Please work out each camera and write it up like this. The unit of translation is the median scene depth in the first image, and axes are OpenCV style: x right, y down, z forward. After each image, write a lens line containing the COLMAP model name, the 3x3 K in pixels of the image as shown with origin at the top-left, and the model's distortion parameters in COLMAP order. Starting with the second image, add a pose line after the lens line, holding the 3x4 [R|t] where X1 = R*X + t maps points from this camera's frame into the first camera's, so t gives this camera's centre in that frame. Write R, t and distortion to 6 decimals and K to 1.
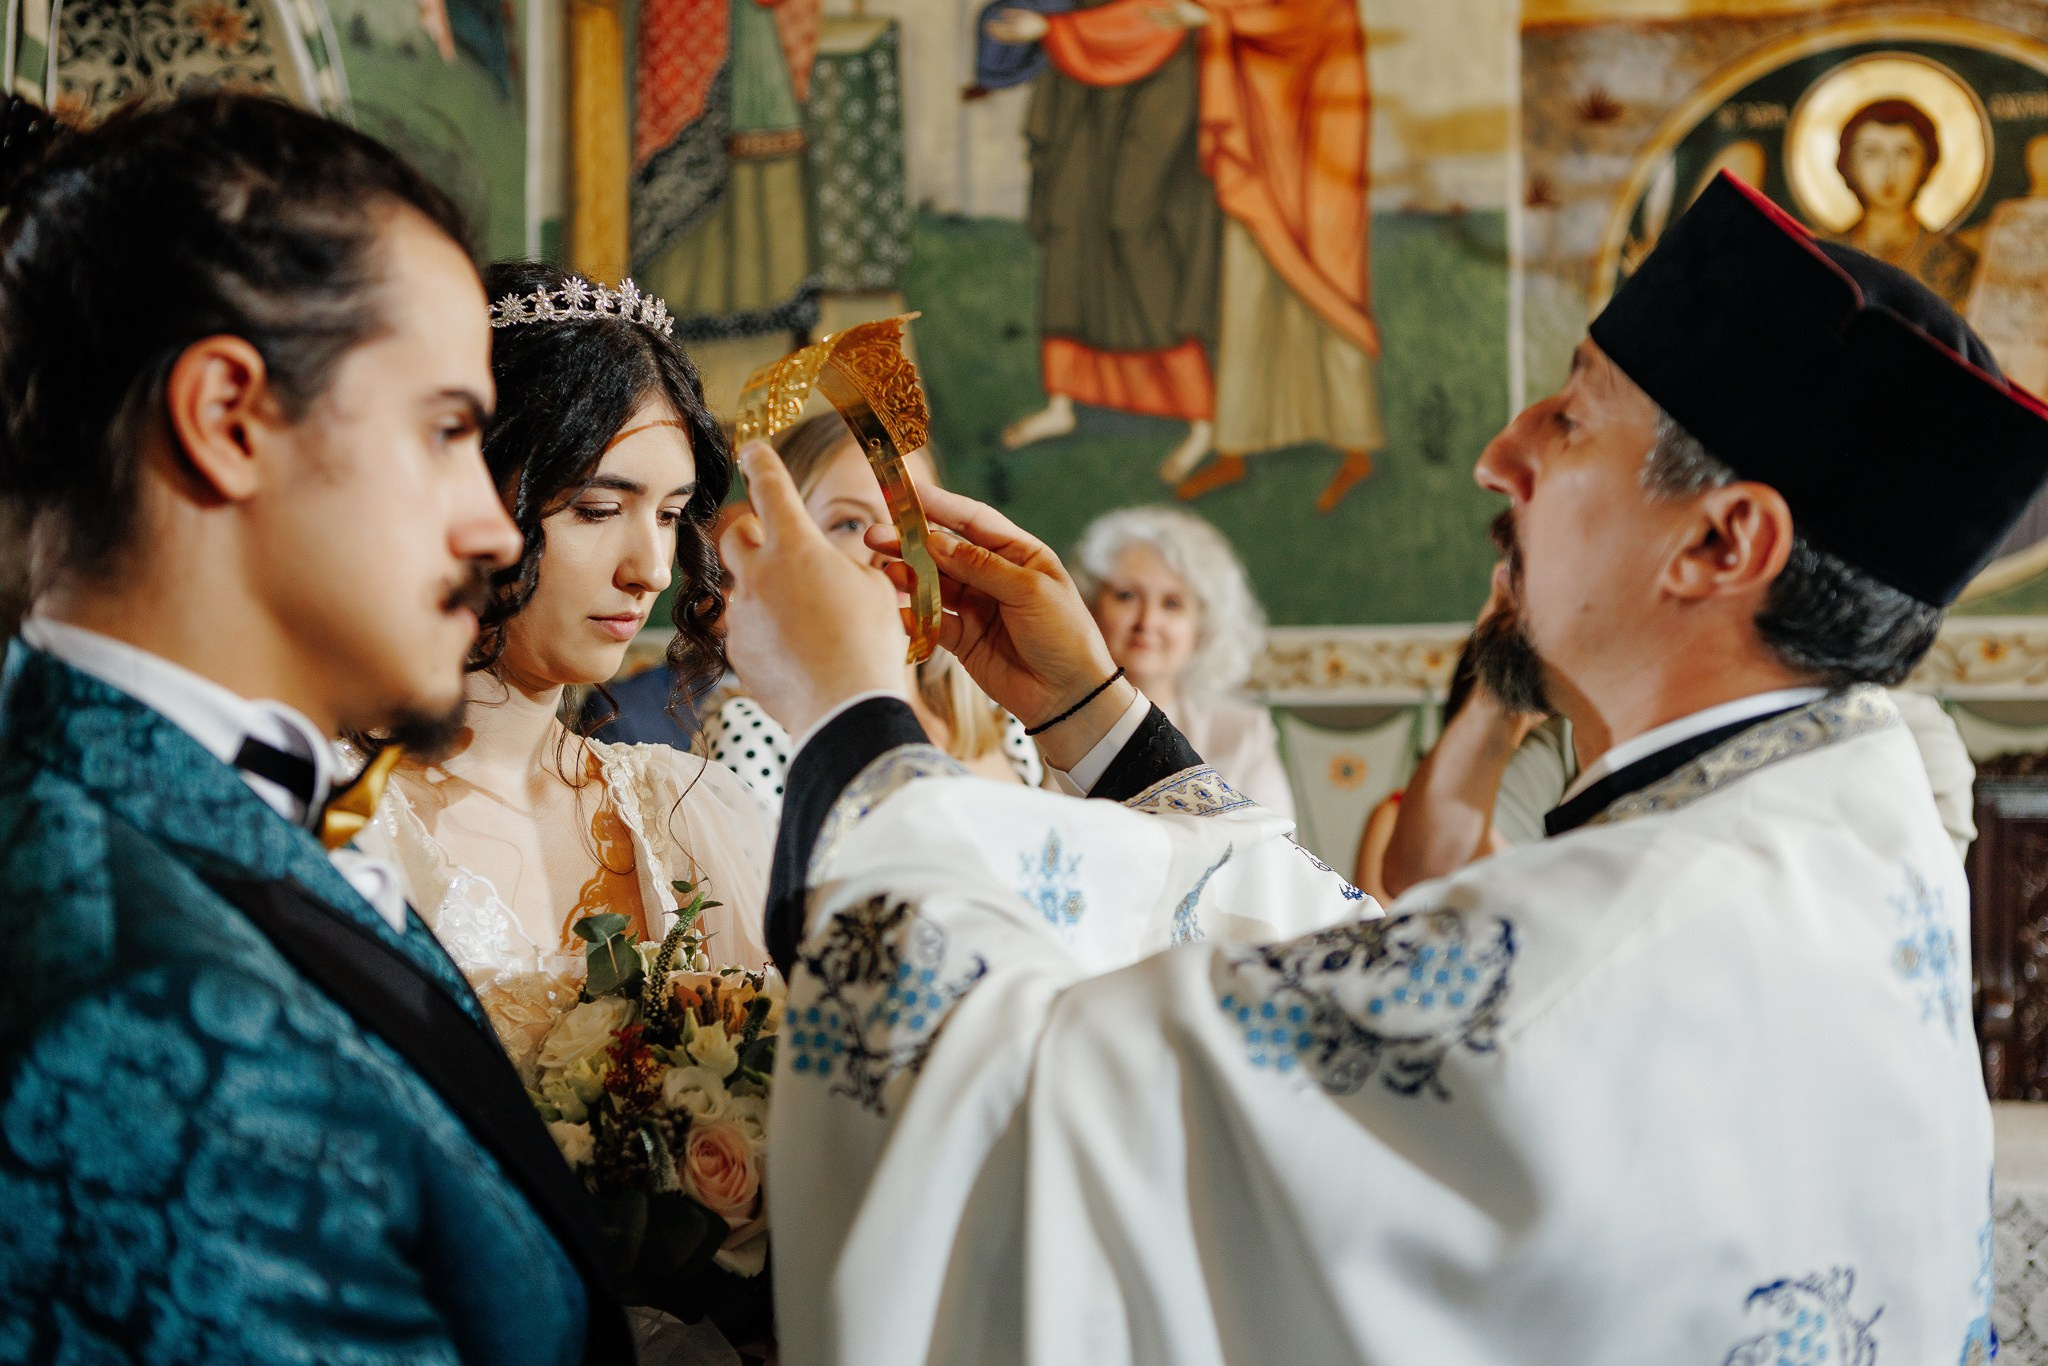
lens RADIAL K [[2558.1, 0, 1045.0], [0, 2558.1, 678.2], [0, 0, 1]] dist [0.024553, 0.000000]
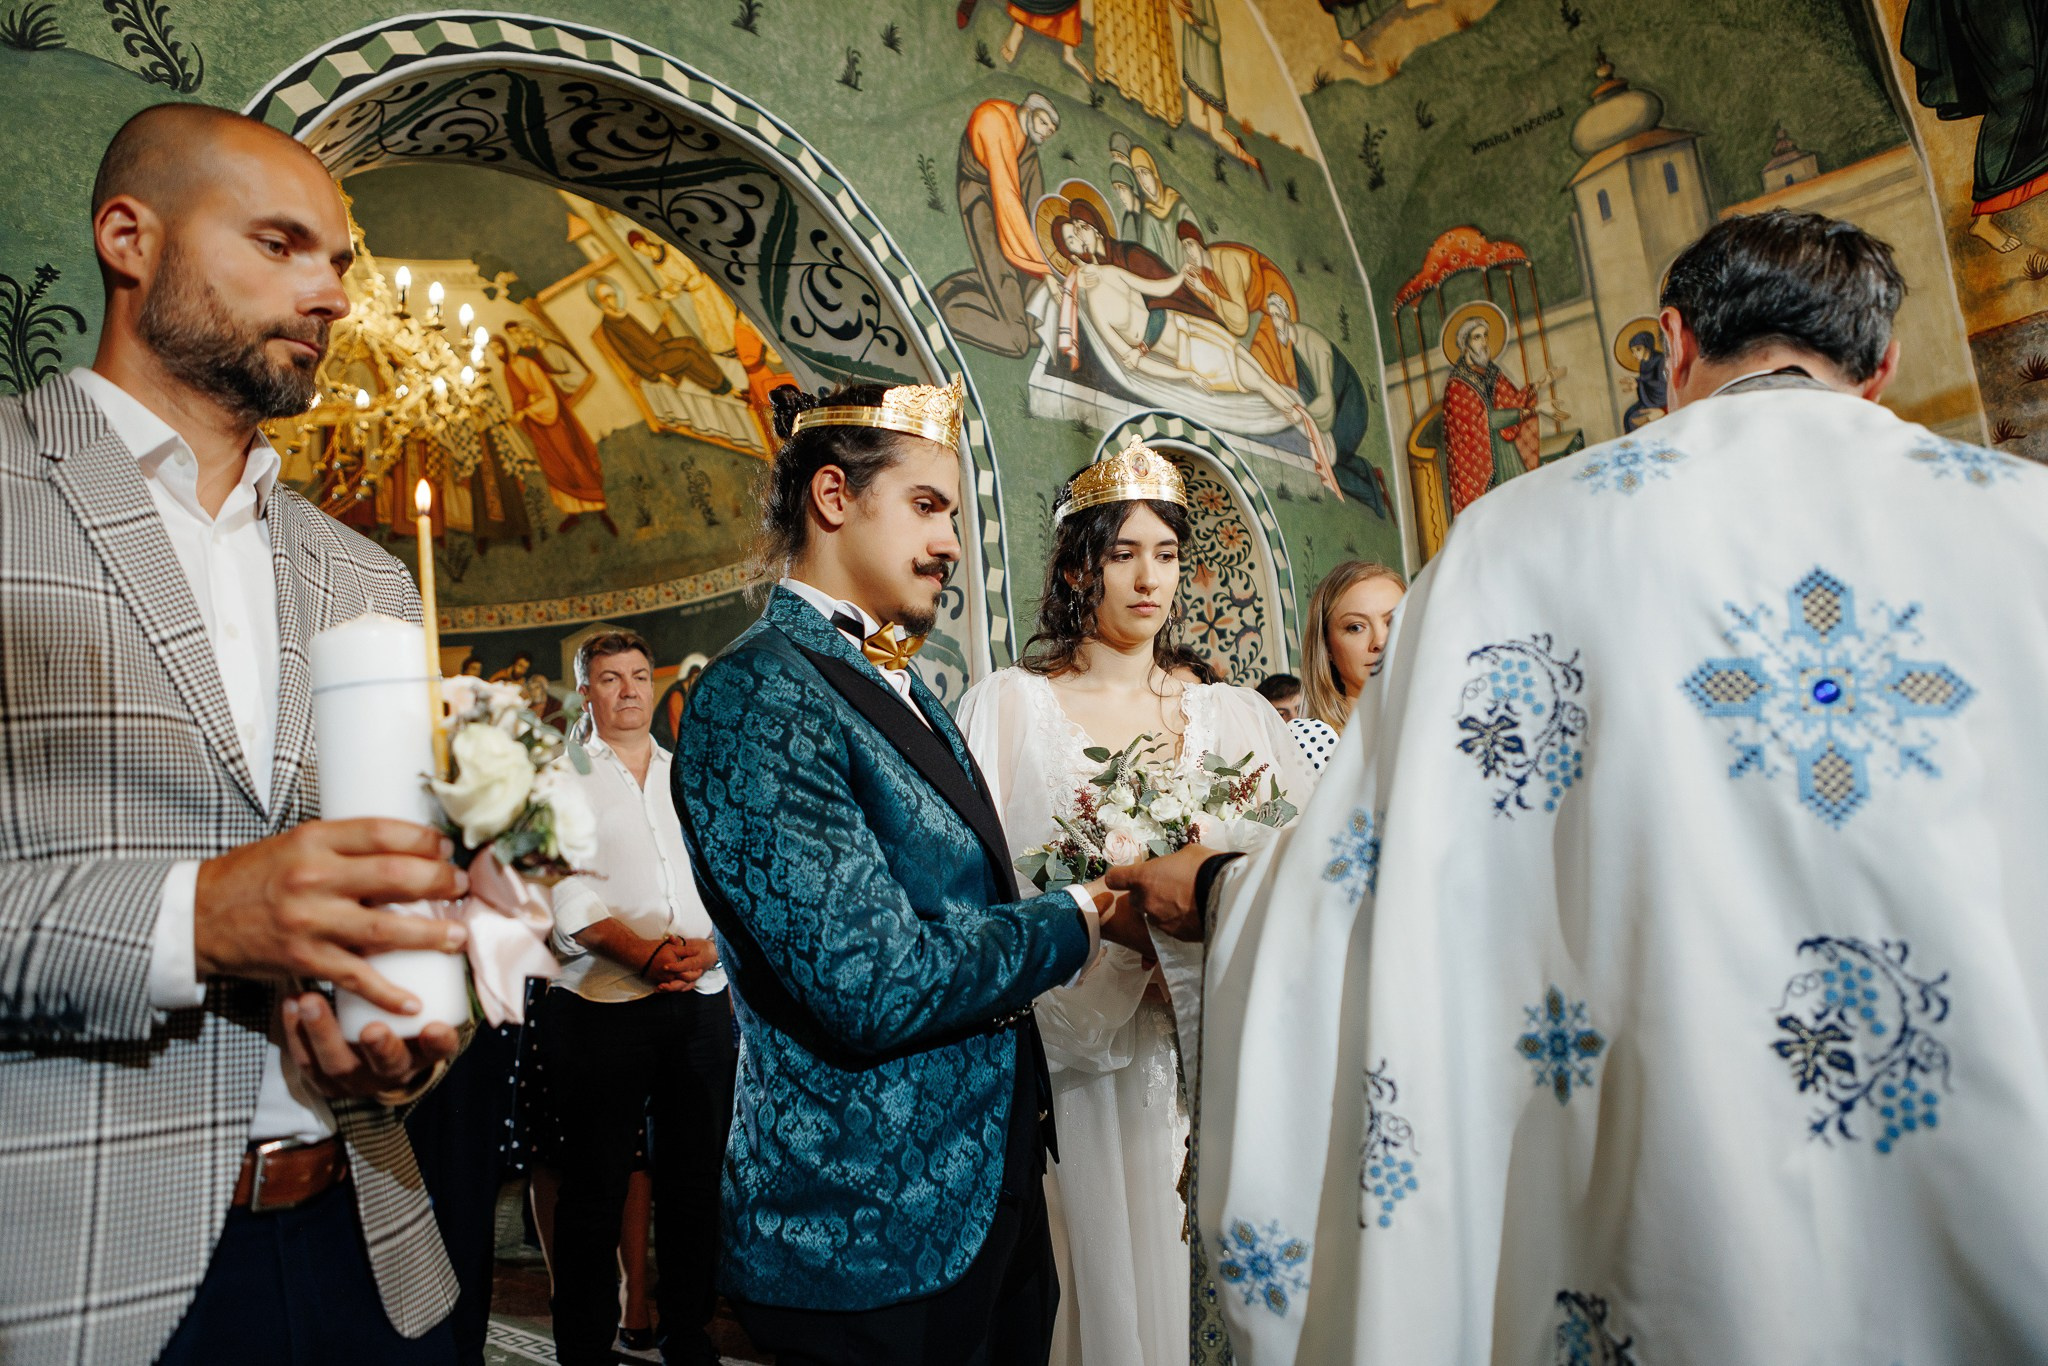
lens RADIAL K [[1407.2, 0, 1028.6], [0, 1407.2, 674.6], [0, 0, 1]] dist [-0.088748, 0.070765]
pose [[0.811563, -0.157421, -0.562659, 0.158034], [0.055949, 0.979532, -0.193355, 0.086704], [0.581580, 0.125439, 0.803759, -0.004354]]
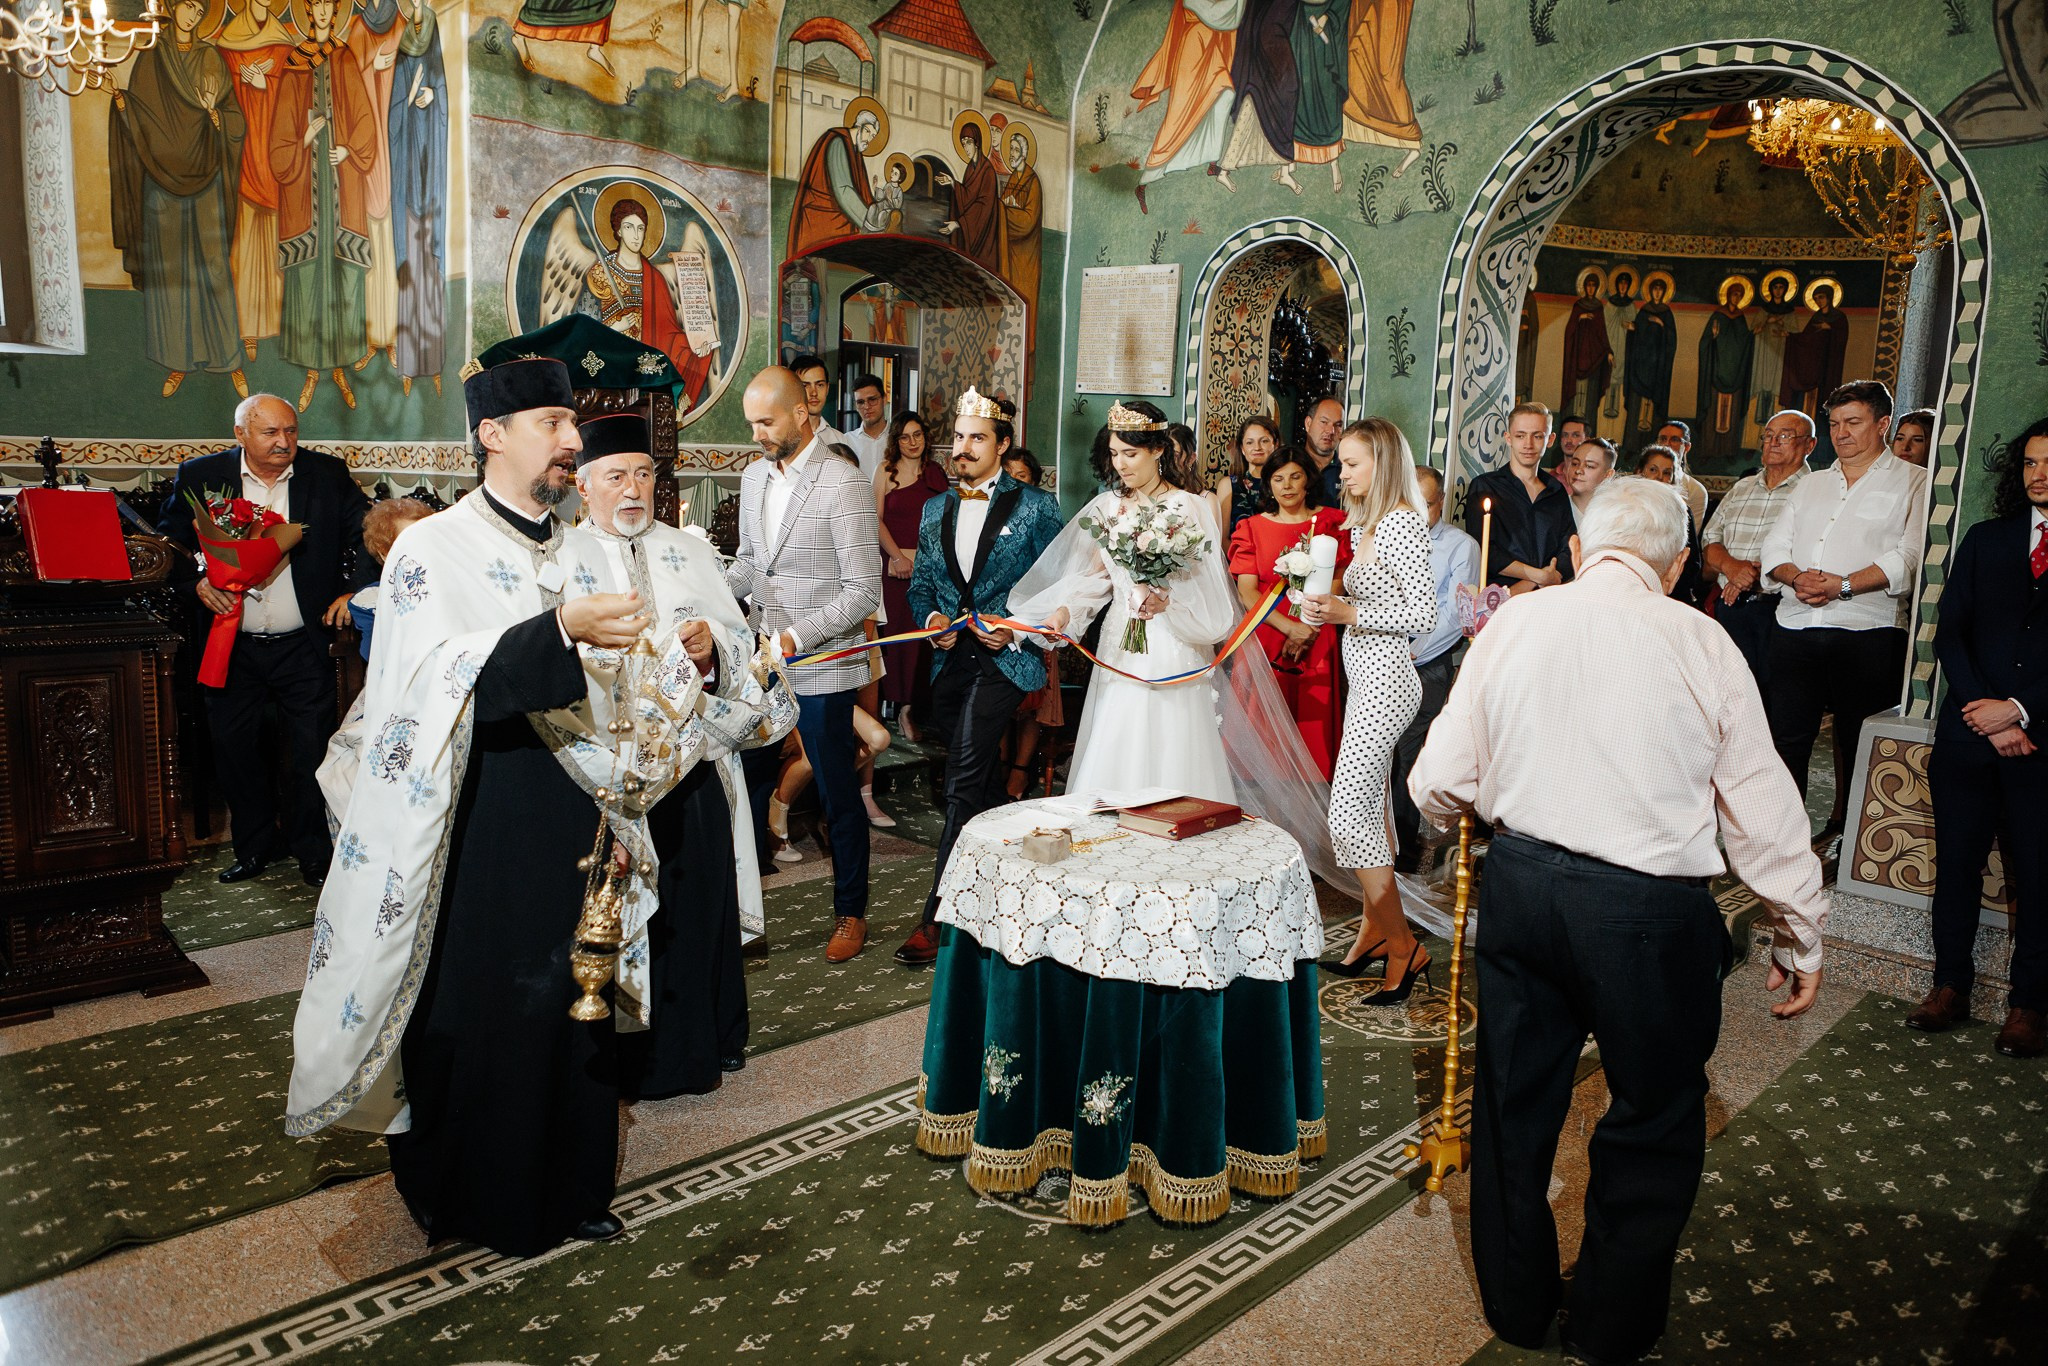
lens RADIAL K [[1407.2, 0, 1020.3], [0, 1407.2, 670.6], [0, 0, 1]] dist [-0.088748, 0.070765]
pose [[-0.602155, 0.112918, -0.790354, 0.888694], [-0.035670, 0.985154, 0.167925, -0.034479], [0.797582, 0.129308, -0.589188, 0.667522]]
